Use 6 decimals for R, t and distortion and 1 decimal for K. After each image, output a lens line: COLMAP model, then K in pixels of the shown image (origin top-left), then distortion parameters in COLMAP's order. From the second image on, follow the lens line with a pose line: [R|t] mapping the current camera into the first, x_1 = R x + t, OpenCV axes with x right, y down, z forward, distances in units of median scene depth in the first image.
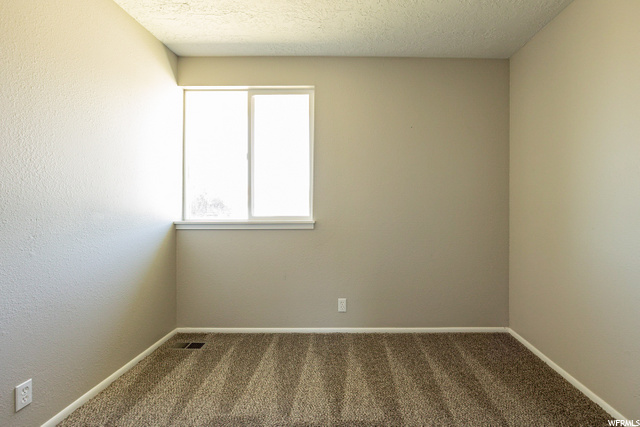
lens RADIAL K [[322.3, 0, 321.3], [0, 322.3, 202.0], [0, 0, 1]] dist [-0.001978, -0.000421]
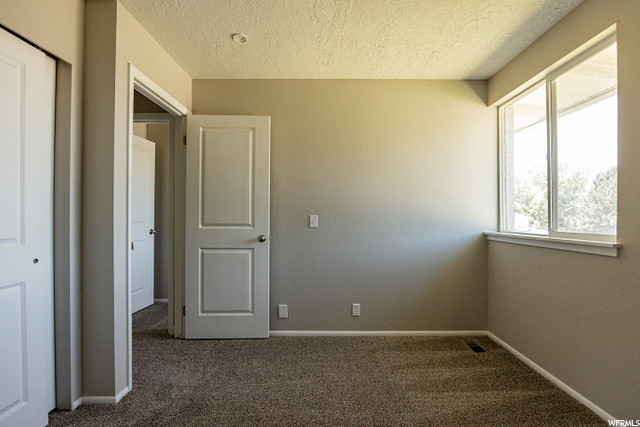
lens RADIAL K [[282.9, 0, 325.5], [0, 282.9, 212.4], [0, 0, 1]] dist [-0.003626, -0.000494]
pose [[0.031682, -0.014829, -0.999388, 0.513992], [-0.000834, 0.999889, -0.014863, 0.008628], [0.999498, 0.001304, 0.031666, 0.452920]]
